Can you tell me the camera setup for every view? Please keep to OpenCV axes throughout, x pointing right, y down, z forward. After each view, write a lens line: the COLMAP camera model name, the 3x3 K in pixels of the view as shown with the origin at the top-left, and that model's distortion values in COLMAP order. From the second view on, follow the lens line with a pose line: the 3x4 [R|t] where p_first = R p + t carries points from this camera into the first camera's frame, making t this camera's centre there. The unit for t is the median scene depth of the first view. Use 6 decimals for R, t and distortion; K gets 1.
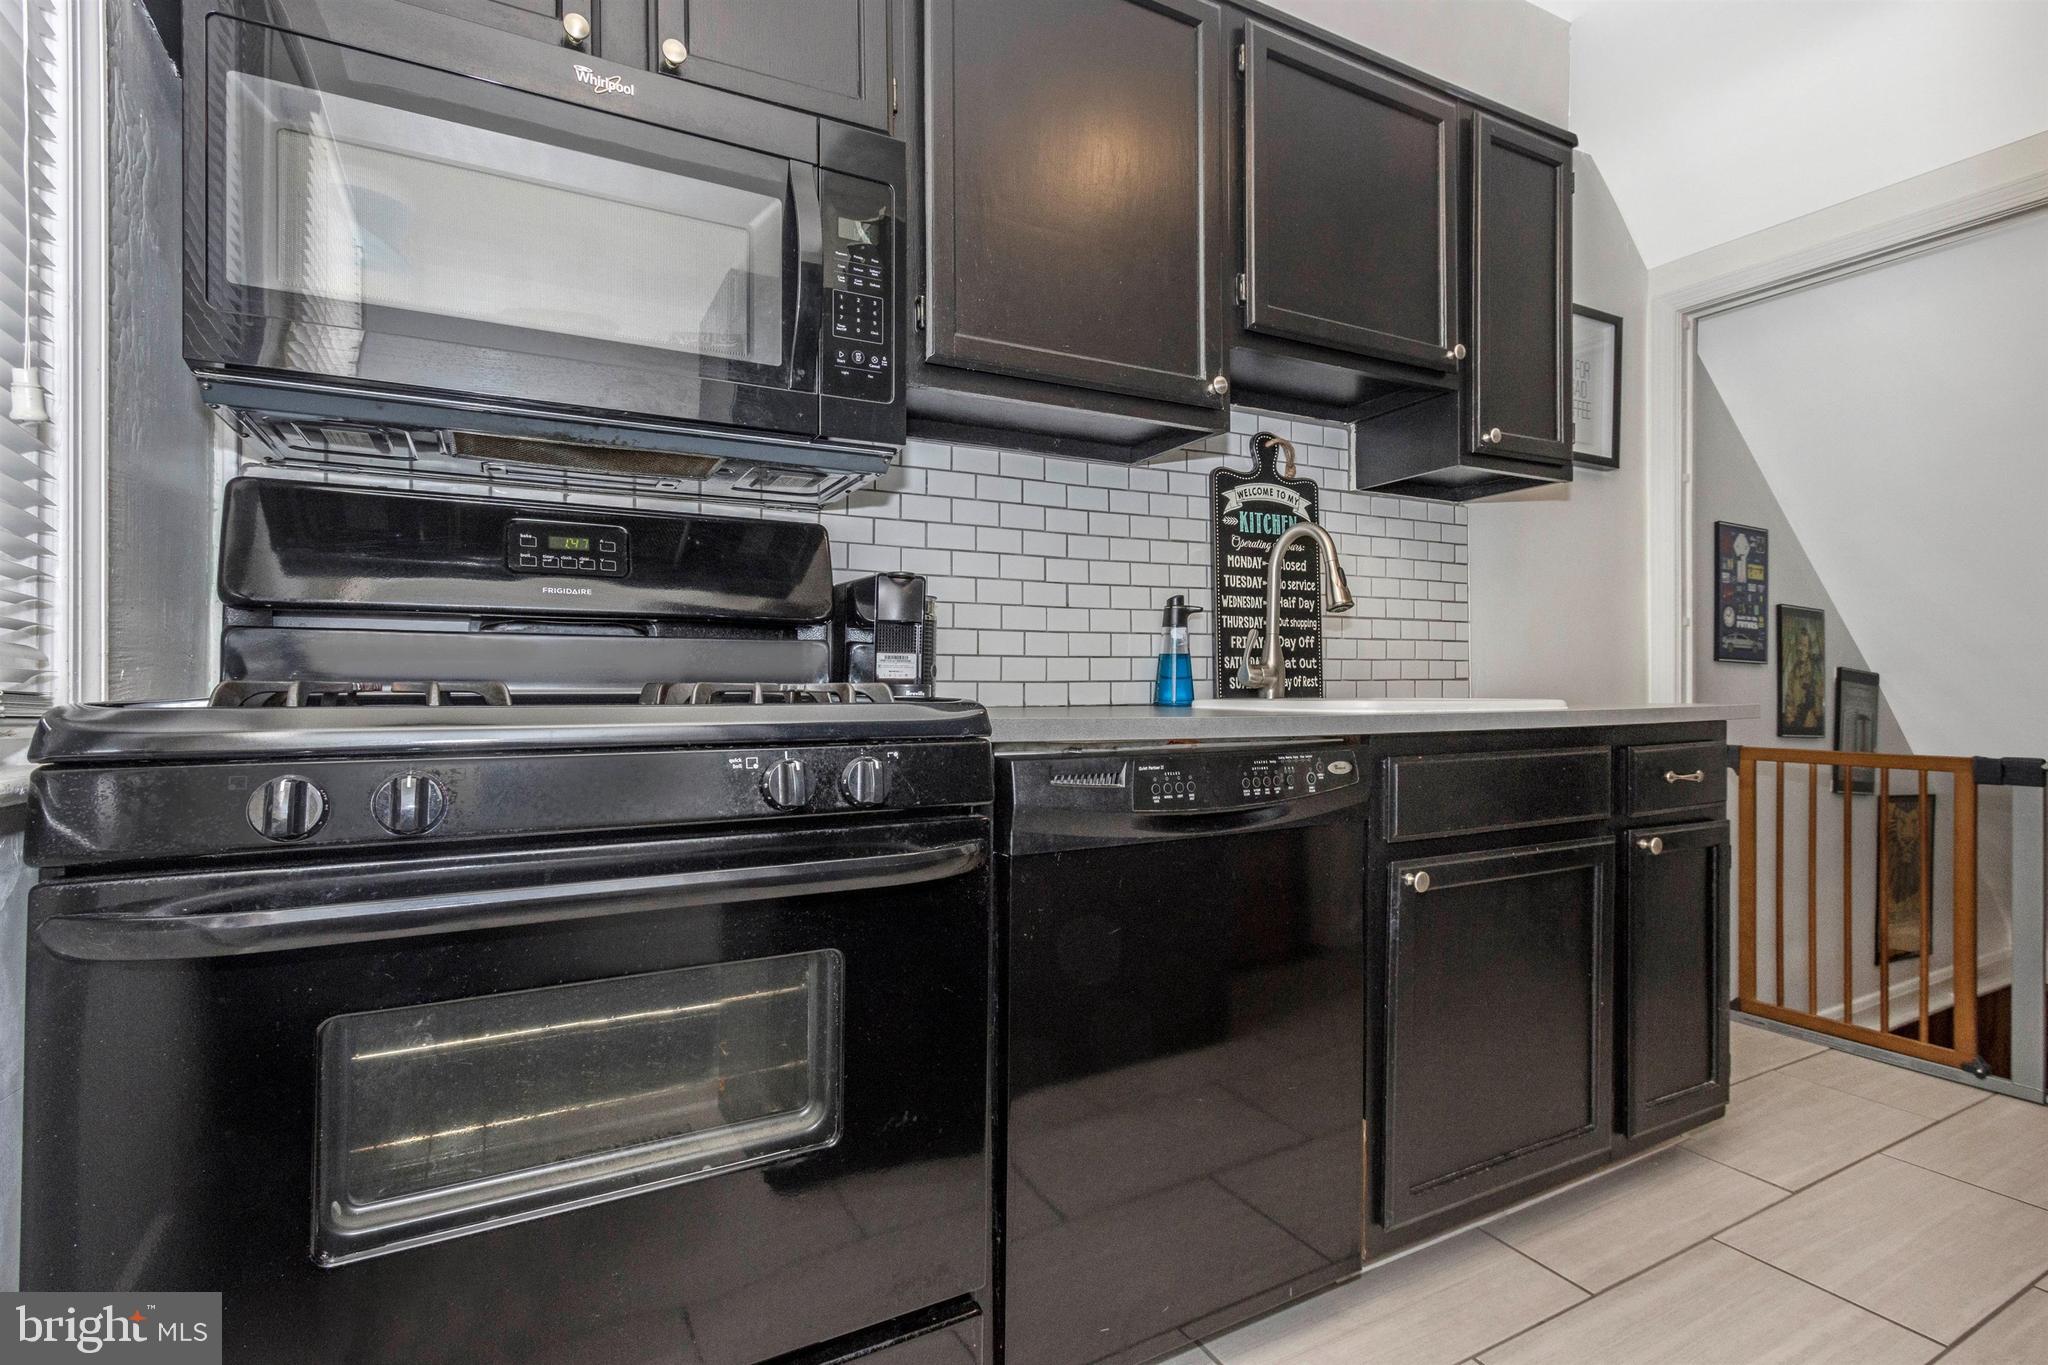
lens RADIAL K [[957.9, 0, 1064.6], [0, 957.9, 648.9], [0, 0, 1]] dist [0.010405, -0.004898]
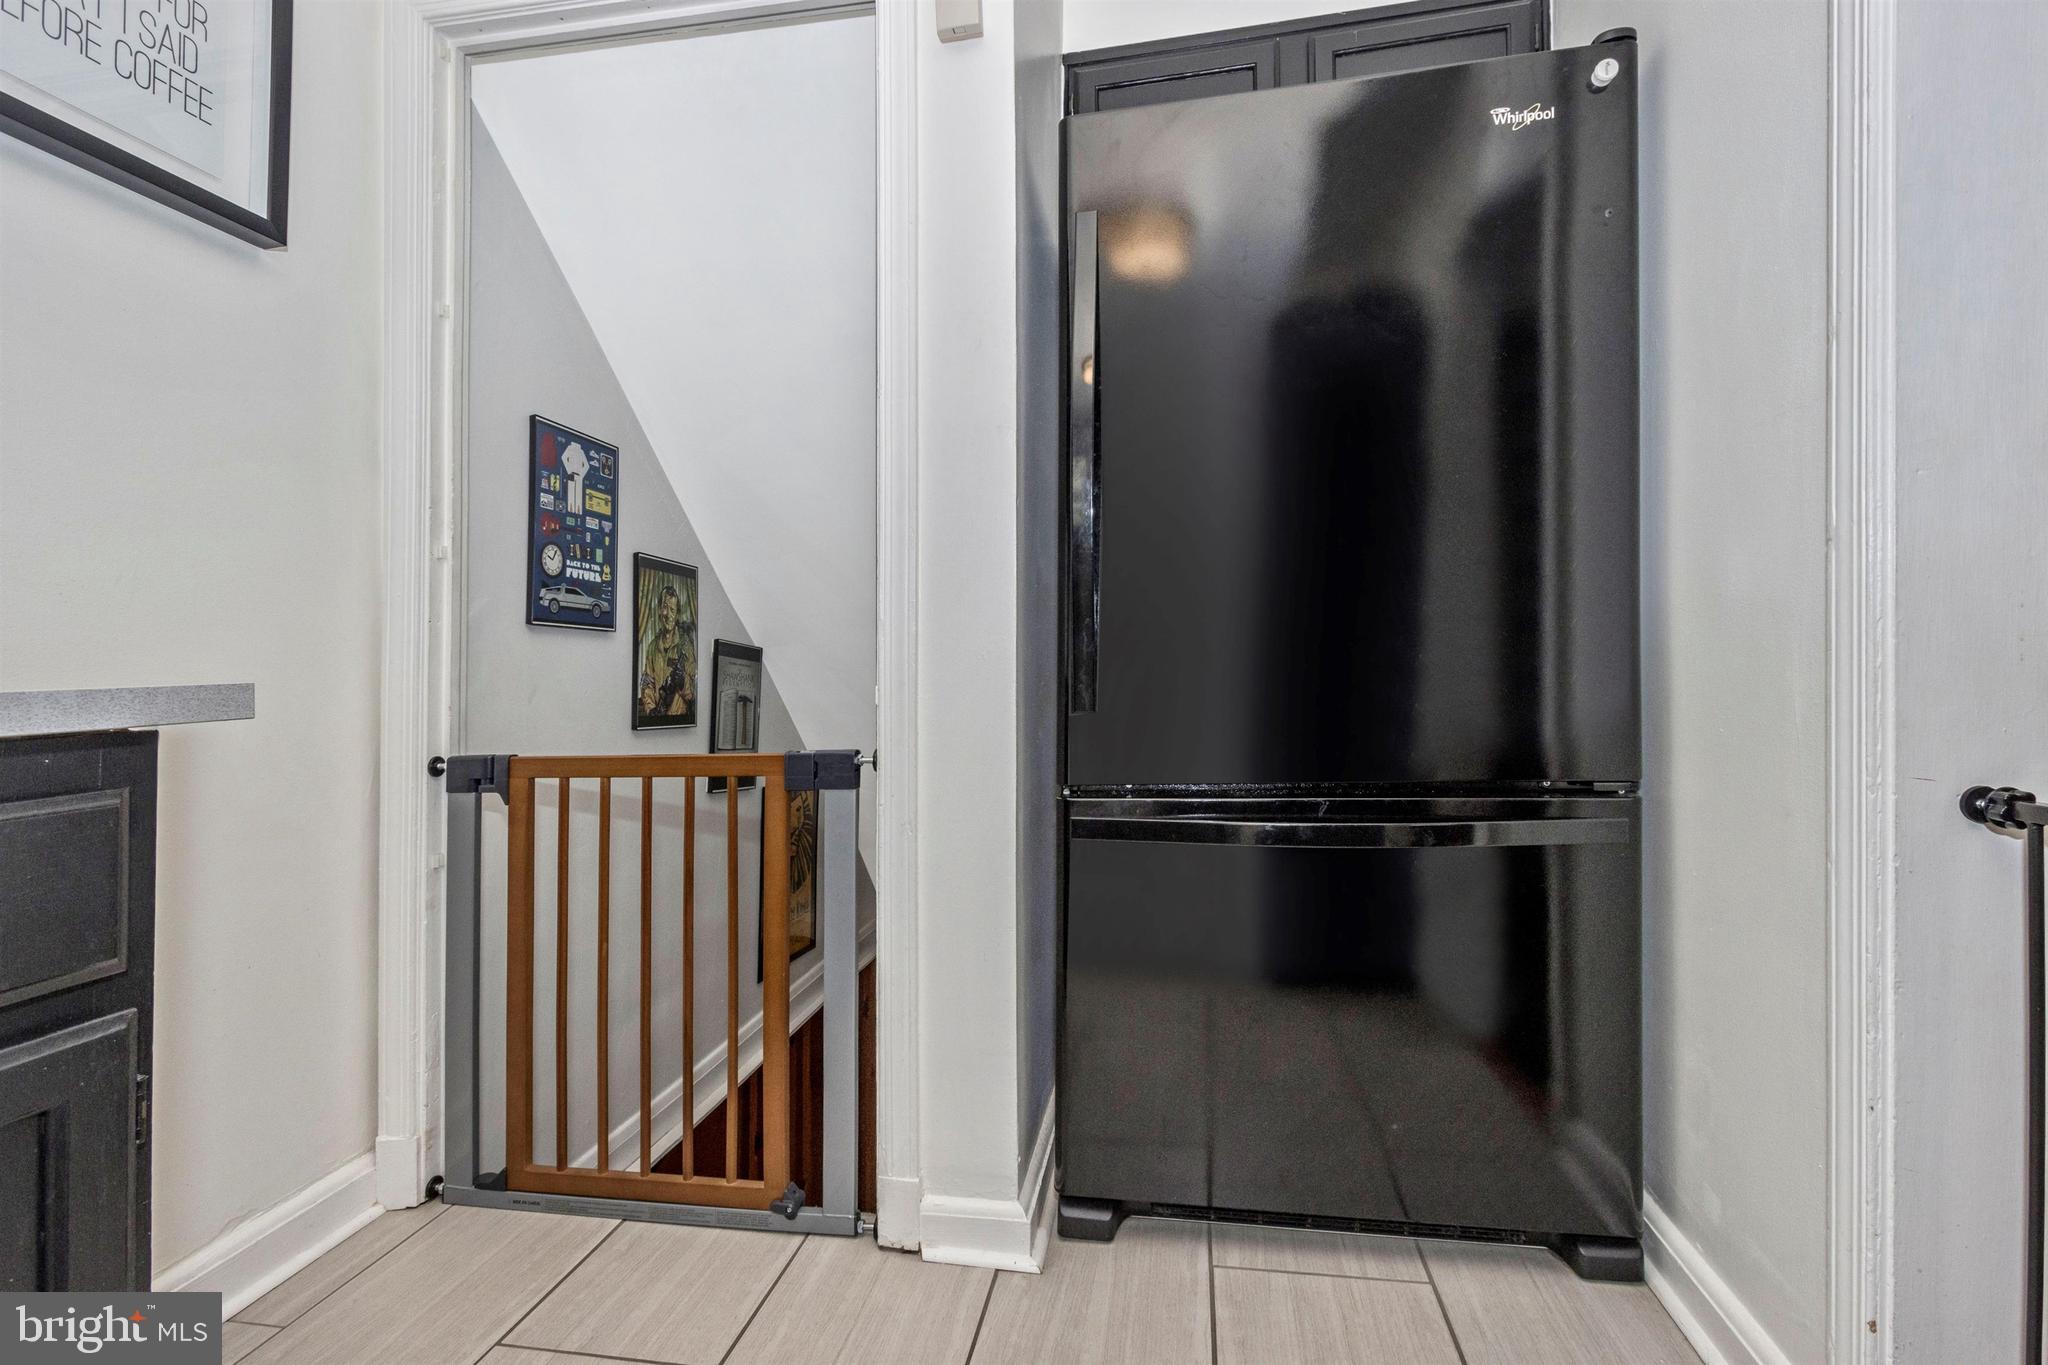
lens RADIAL K [[957.9, 0, 1023.6], [0, 957.9, 665.3], [0, 0, 1]] dist [0.010405, -0.004898]
pose [[0.629915, -0.014848, 0.776522, 0.364249], [-0.003825, 0.999746, 0.022219, 0.023998], [-0.776654, -0.016966, 0.629699, 0.307170]]
